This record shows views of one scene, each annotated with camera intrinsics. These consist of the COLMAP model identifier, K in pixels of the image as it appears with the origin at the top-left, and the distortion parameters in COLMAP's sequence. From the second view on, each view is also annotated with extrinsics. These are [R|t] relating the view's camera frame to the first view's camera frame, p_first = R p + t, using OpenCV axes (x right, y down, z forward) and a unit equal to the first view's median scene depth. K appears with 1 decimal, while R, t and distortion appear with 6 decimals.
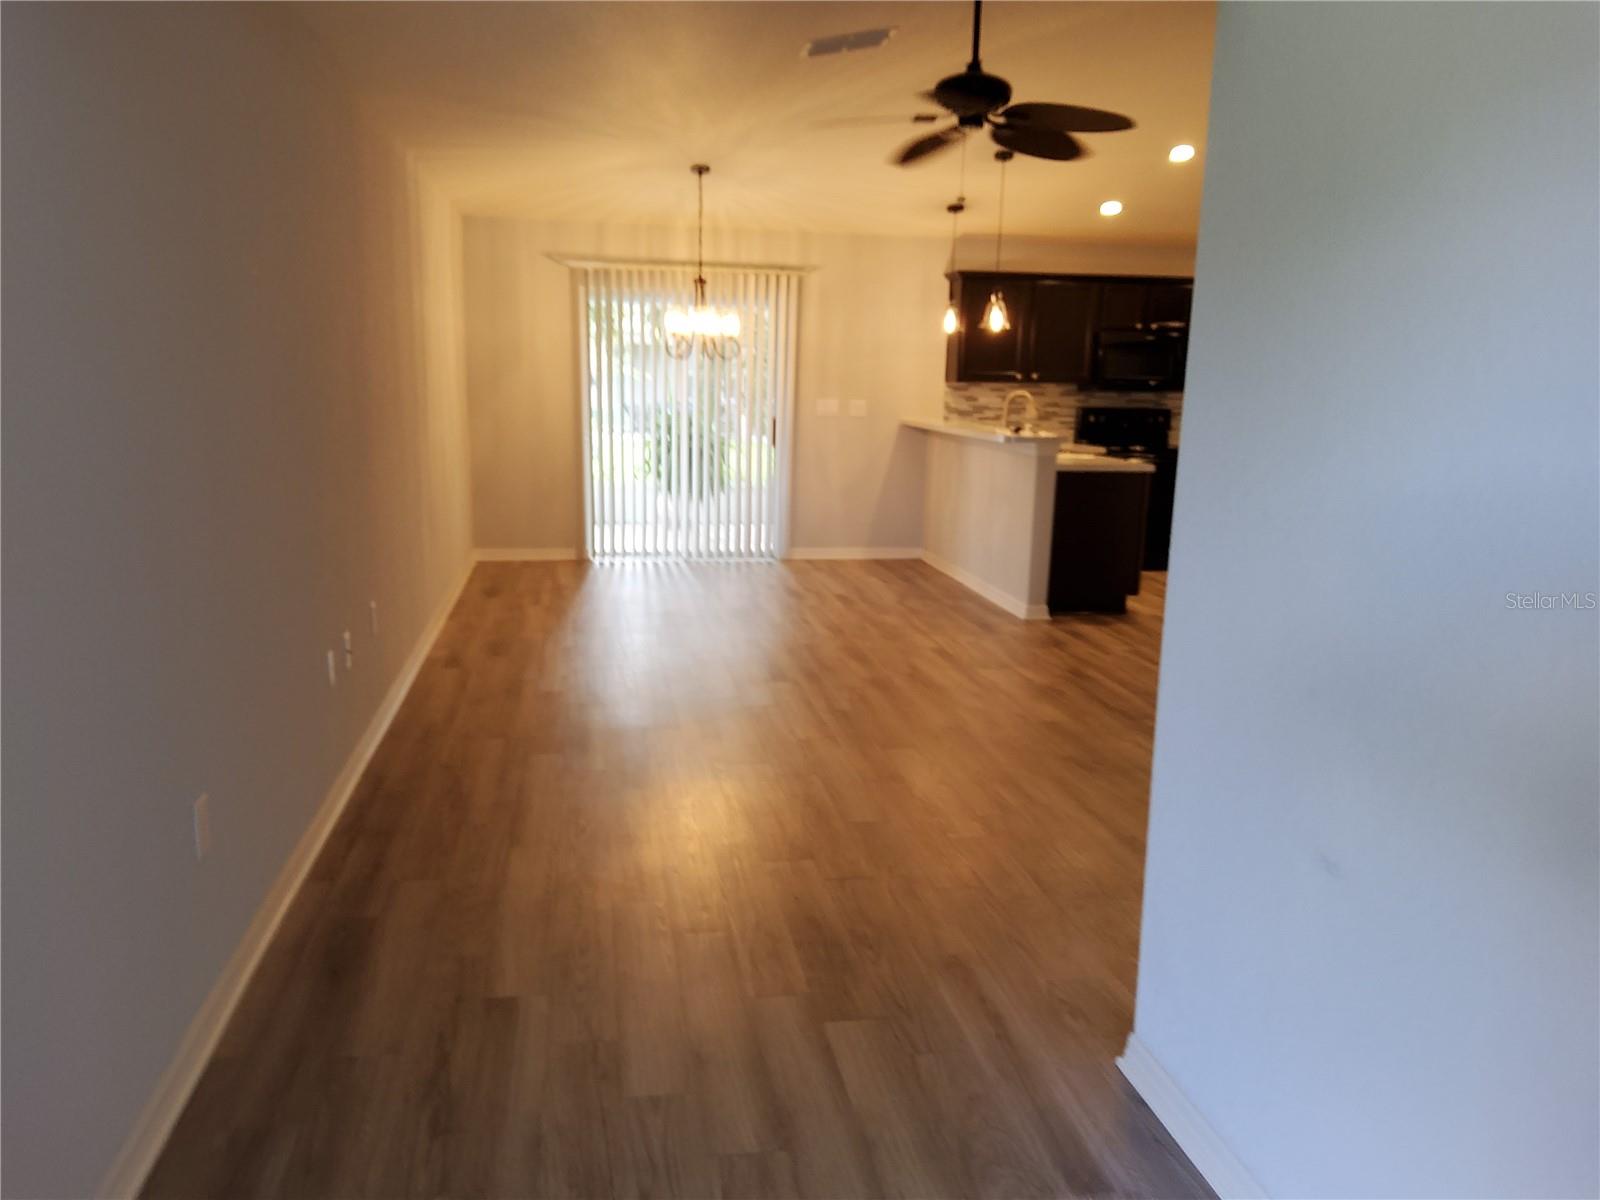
lens RADIAL K [[1223.0, 0, 796.8], [0, 1223.0, 637.1], [0, 0, 1]] dist [0.112790, -0.205971]
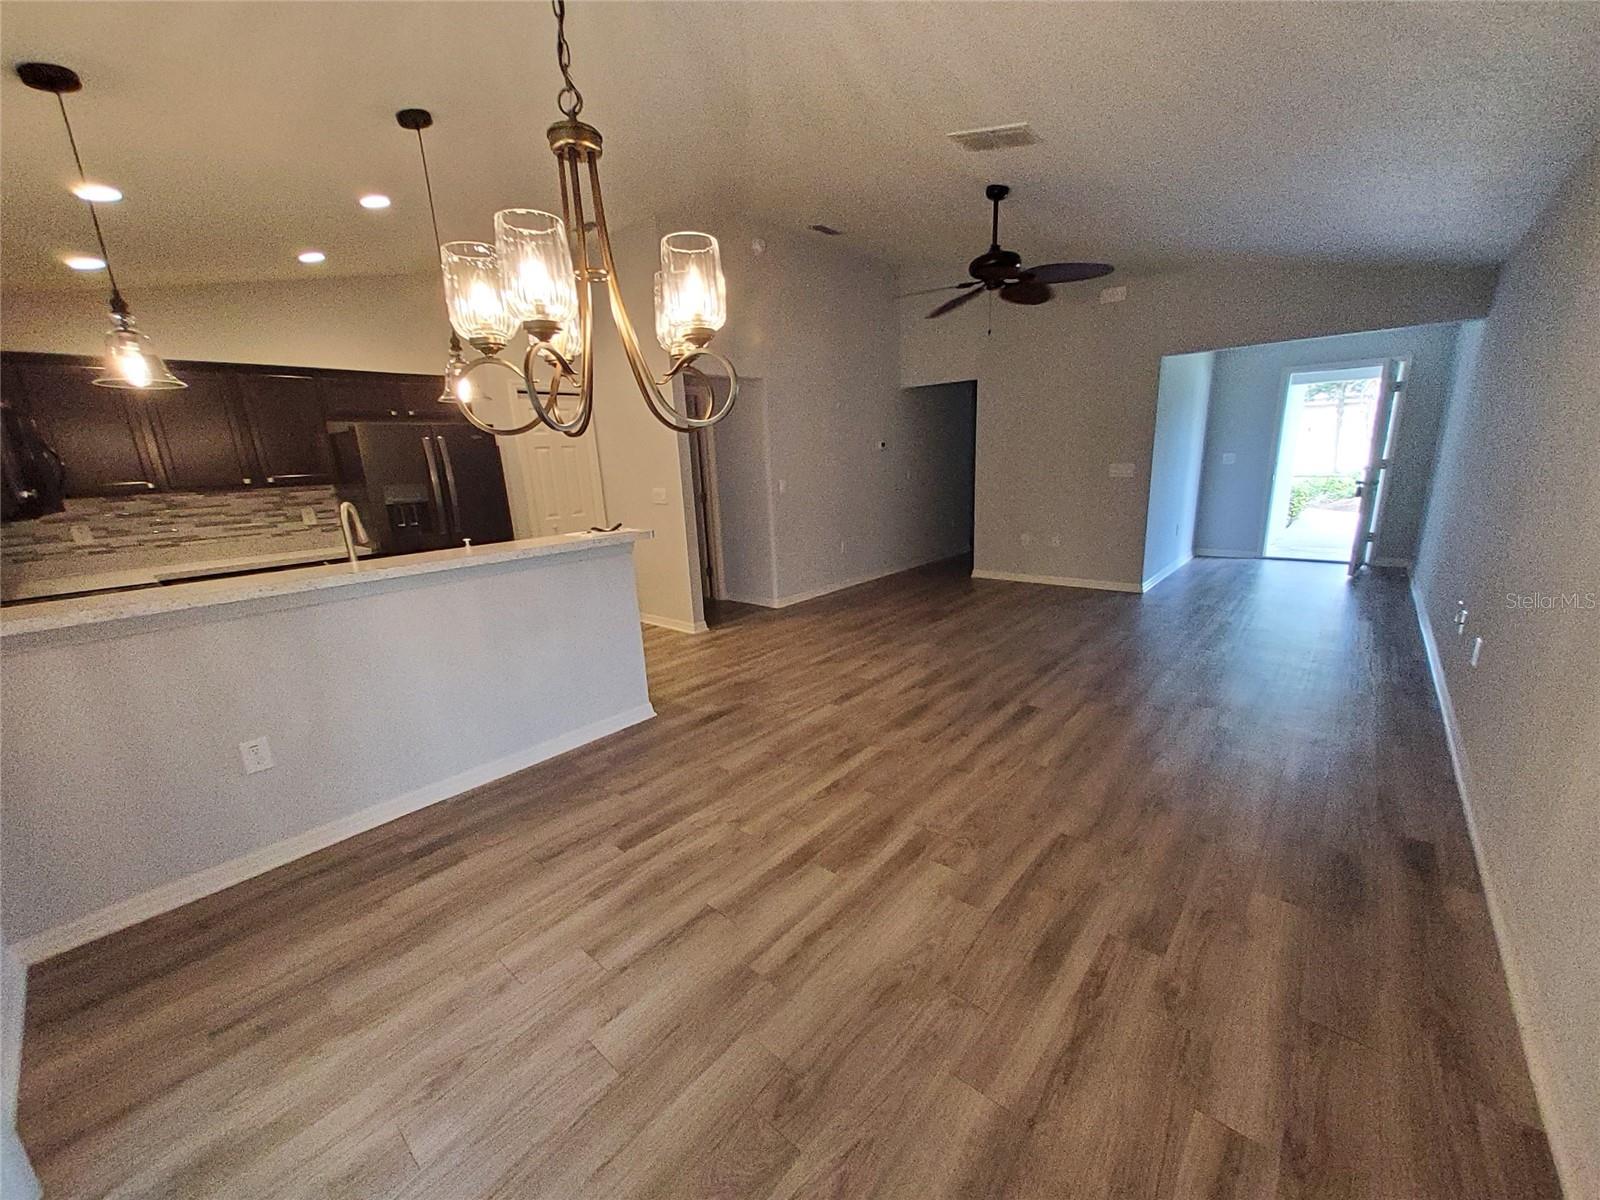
lens RADIAL K [[627.1, 0, 805.8], [0, 627.1, 612.3], [0, 0, 1]] dist [0.010793, -0.001656]
pose [[-0.636686, -0.179172, 0.750019, -0.203657], [0.196539, 0.902805, 0.382512, -0.209367], [-0.745656, 0.390948, -0.539589, 0.947094]]
